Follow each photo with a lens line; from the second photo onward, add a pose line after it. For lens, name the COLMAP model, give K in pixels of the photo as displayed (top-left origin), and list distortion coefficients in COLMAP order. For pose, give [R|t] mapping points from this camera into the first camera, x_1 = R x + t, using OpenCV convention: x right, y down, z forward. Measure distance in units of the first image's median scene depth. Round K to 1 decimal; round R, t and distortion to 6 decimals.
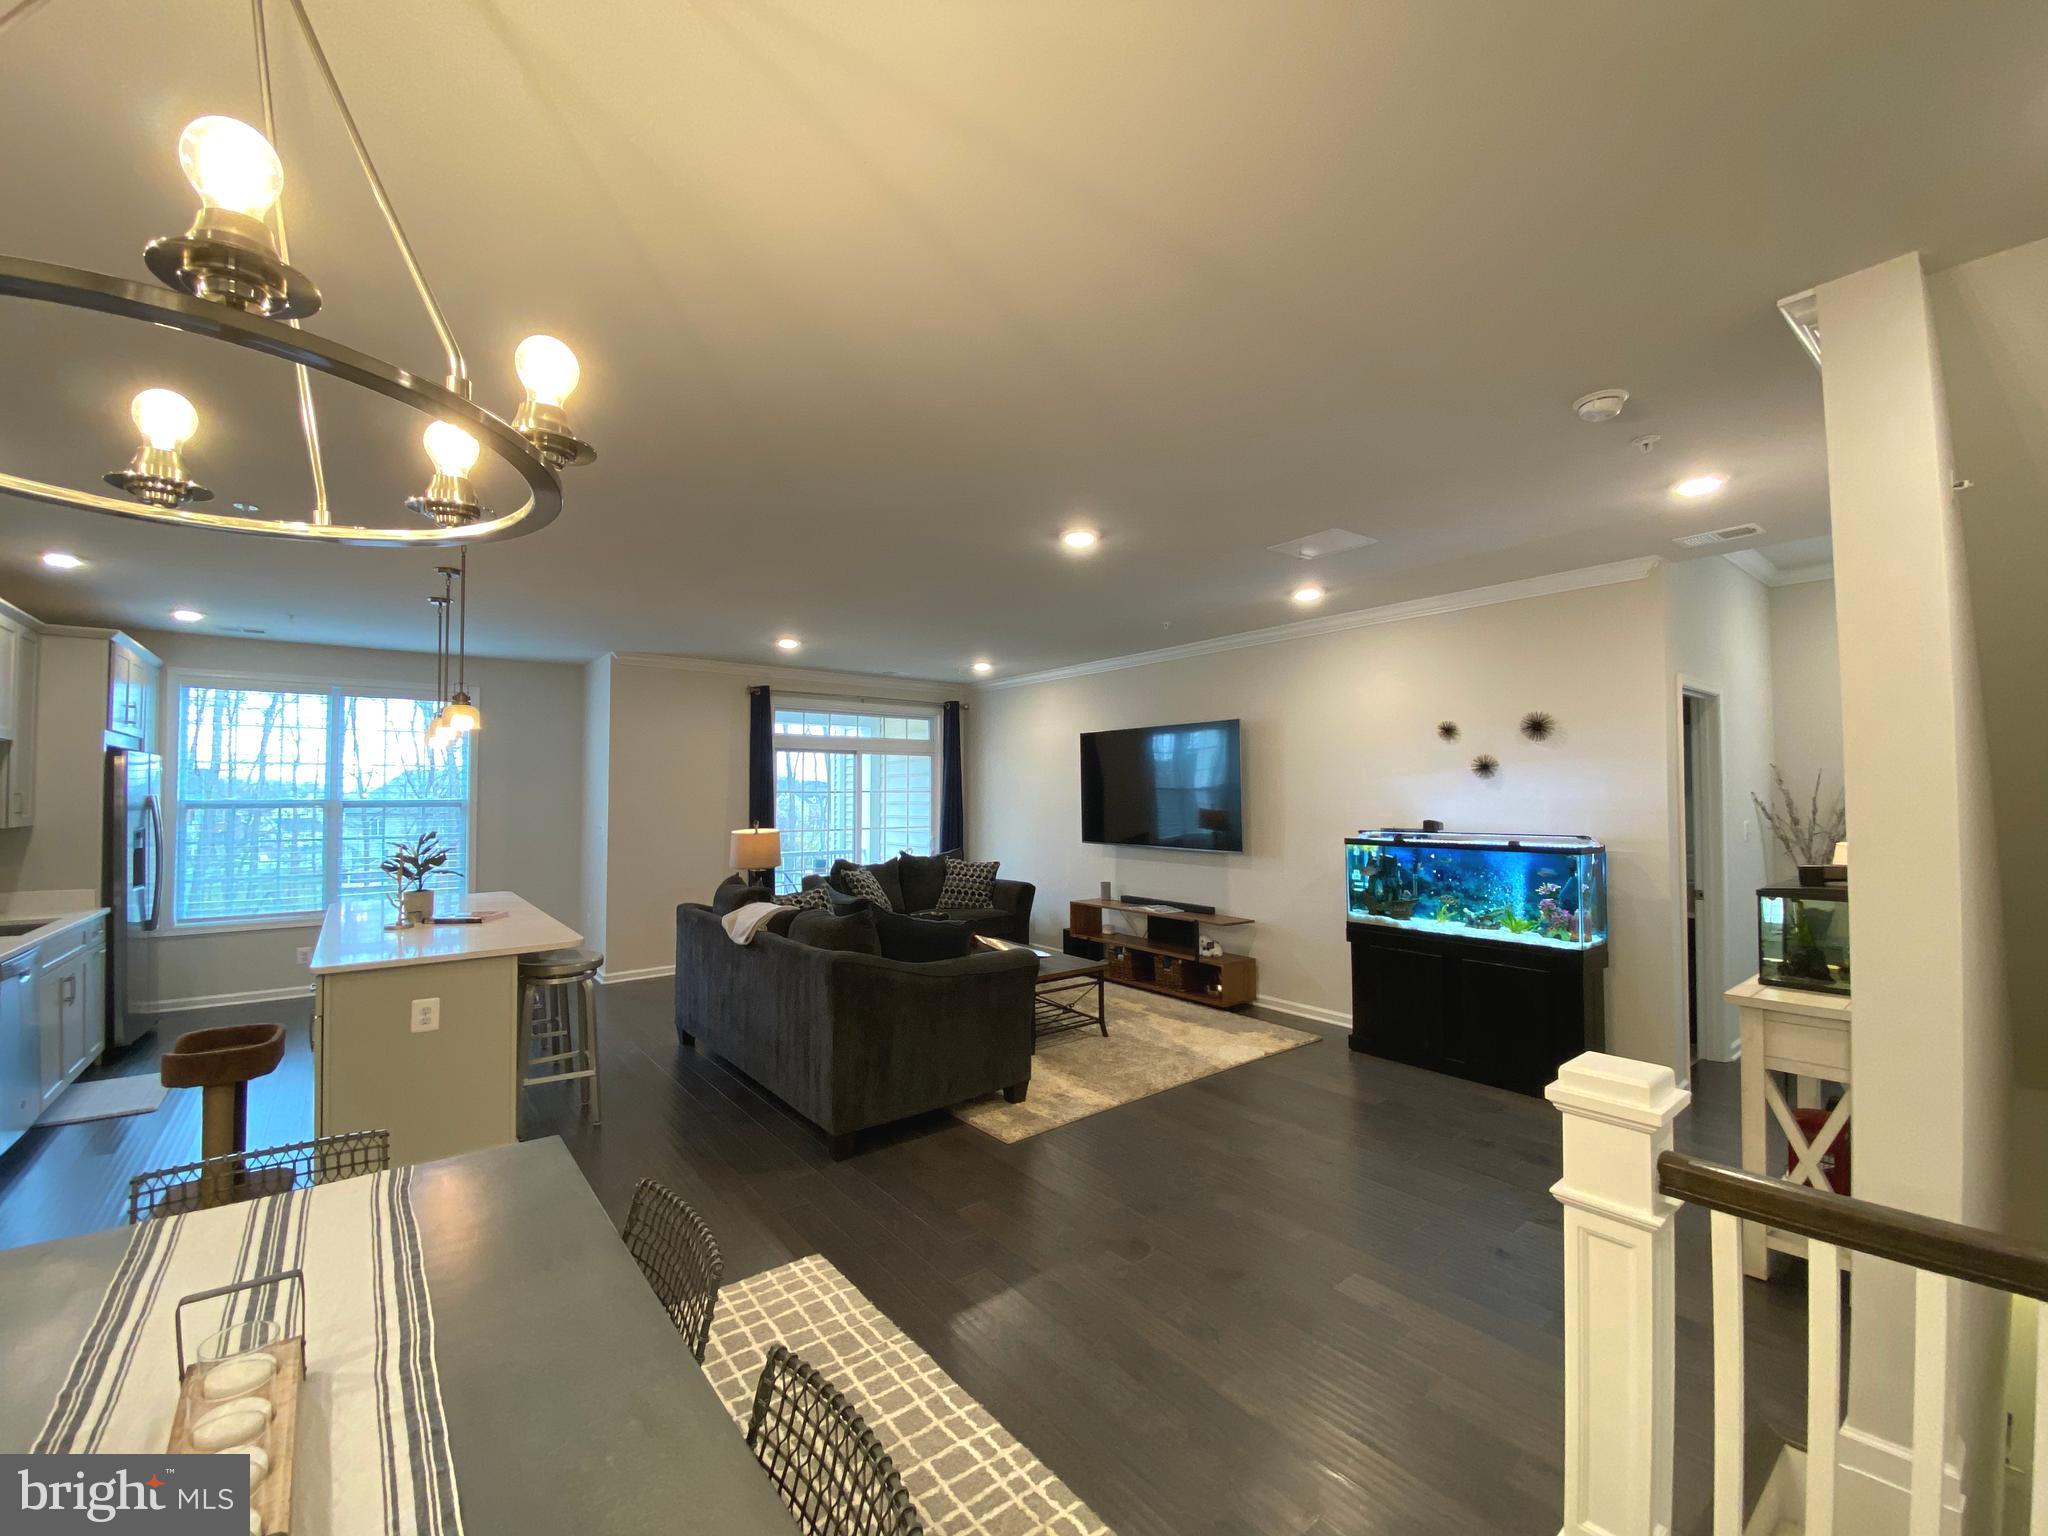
lens RADIAL K [[842.8, 0, 1024.0], [0, 842.8, 768.0], [0, 0, 1]] dist [-0.000090, -0.000054]
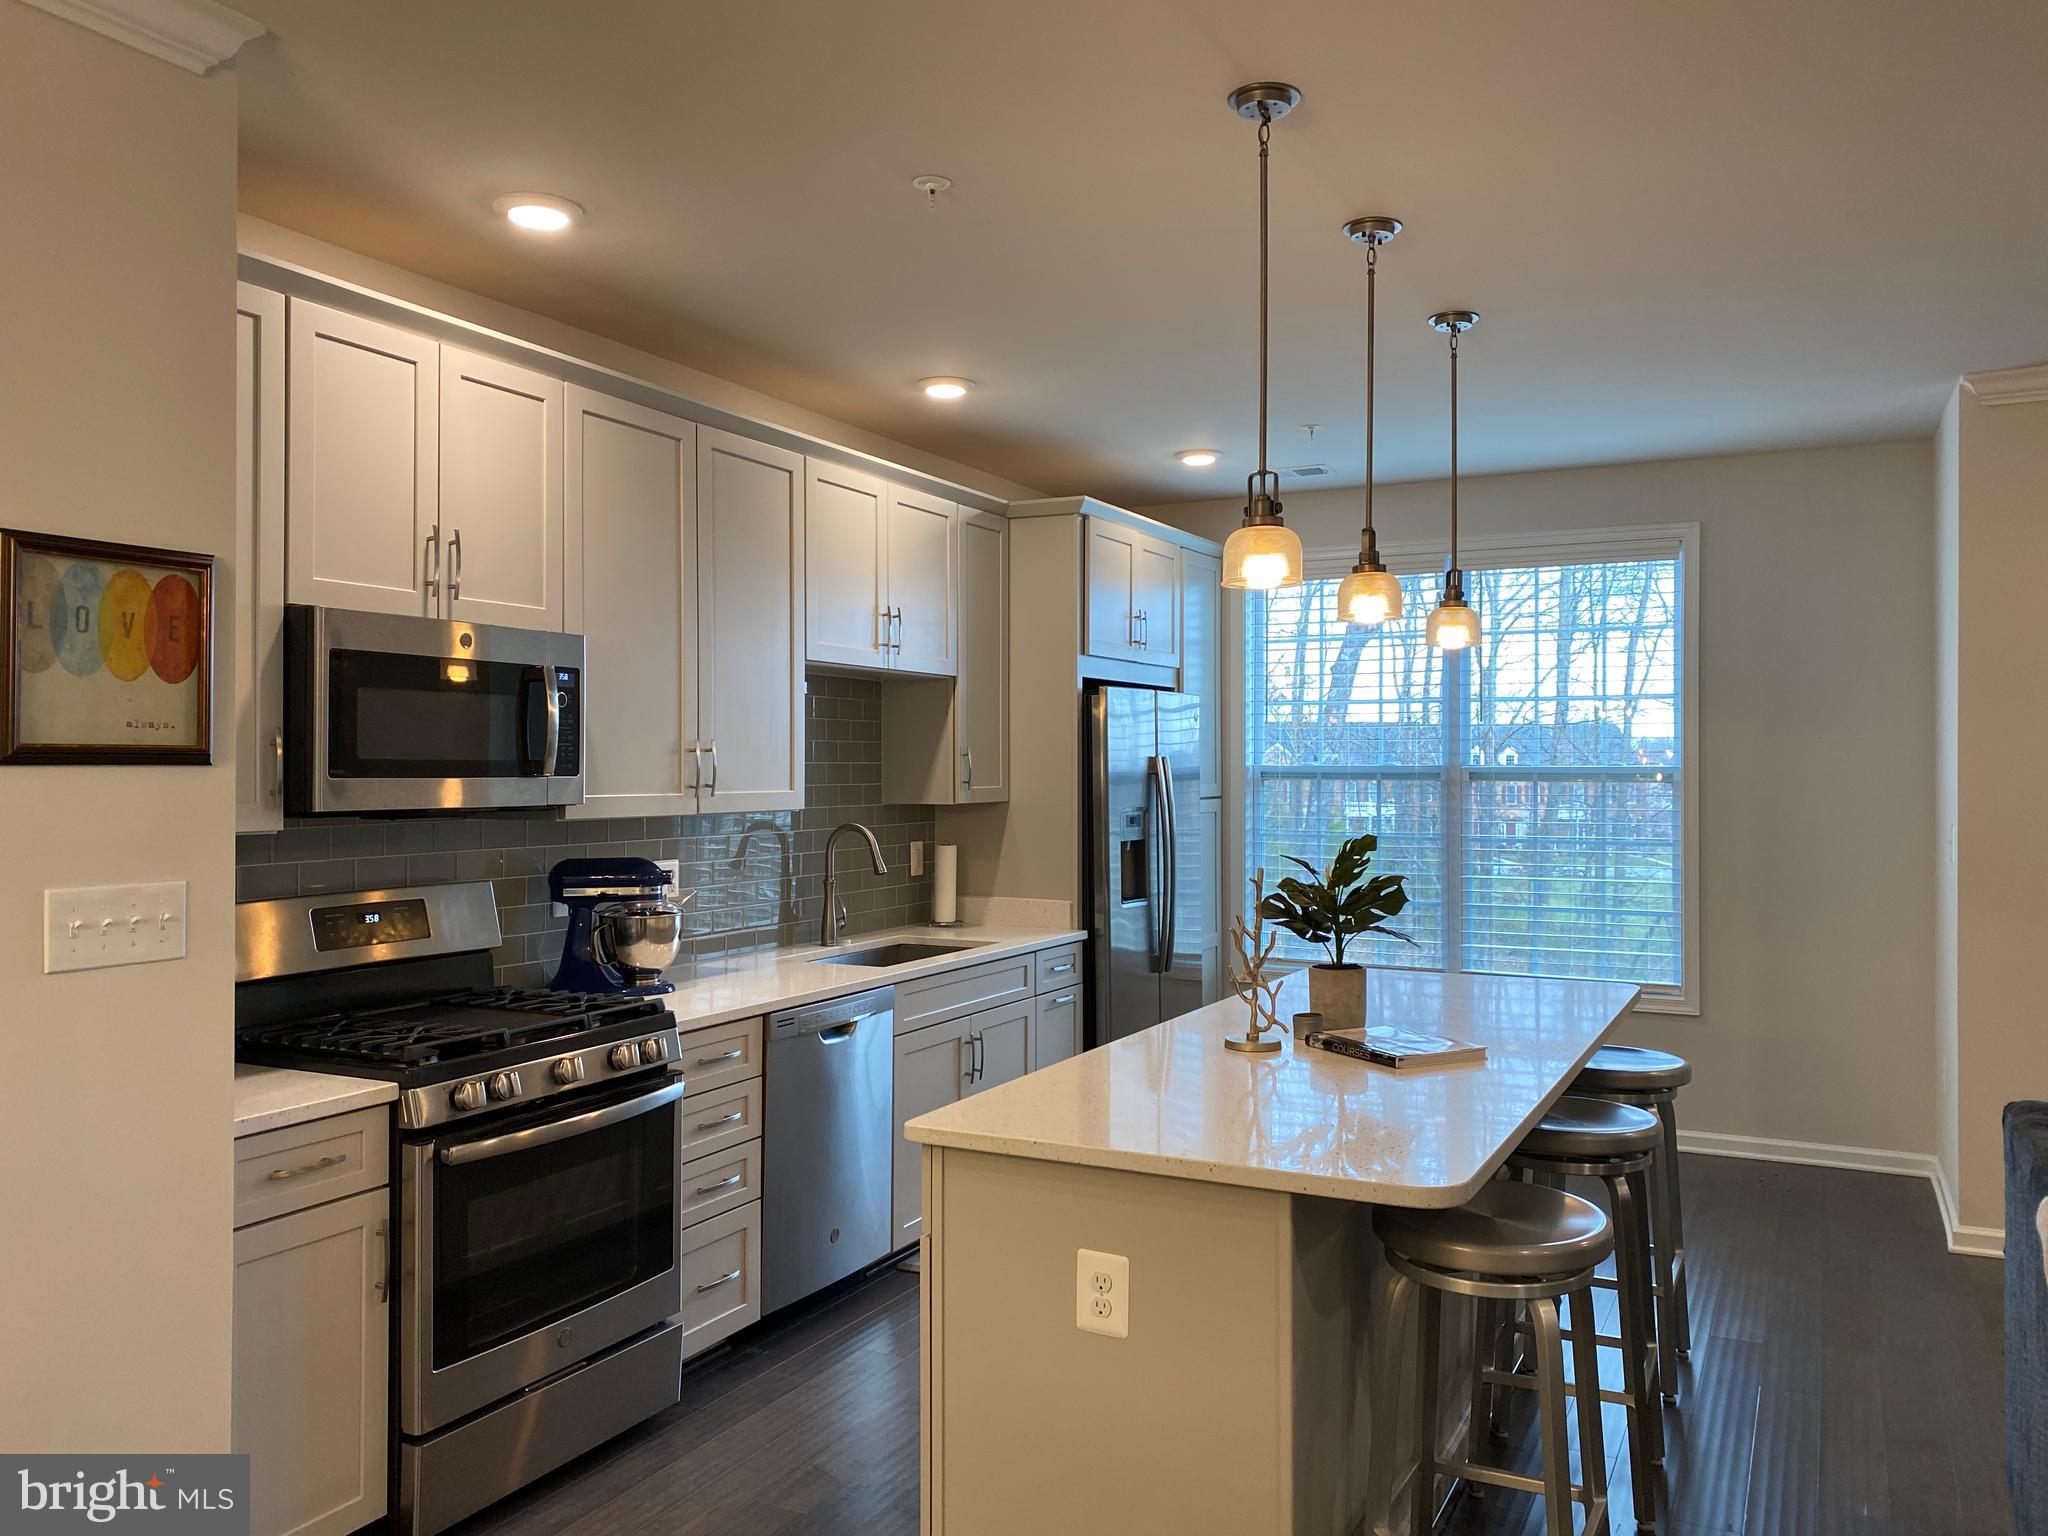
lens RADIAL K [[1526.5, 0, 1024.0], [0, 1526.5, 768.0], [0, 0, 1]] dist [0.046793, 0.000106]
pose [[0.398465, 0.005151, -0.917169, -0.037438], [0.027097, 0.999482, 0.017385, 0.020234], [0.916783, -0.031780, 0.398119, 0.494822]]
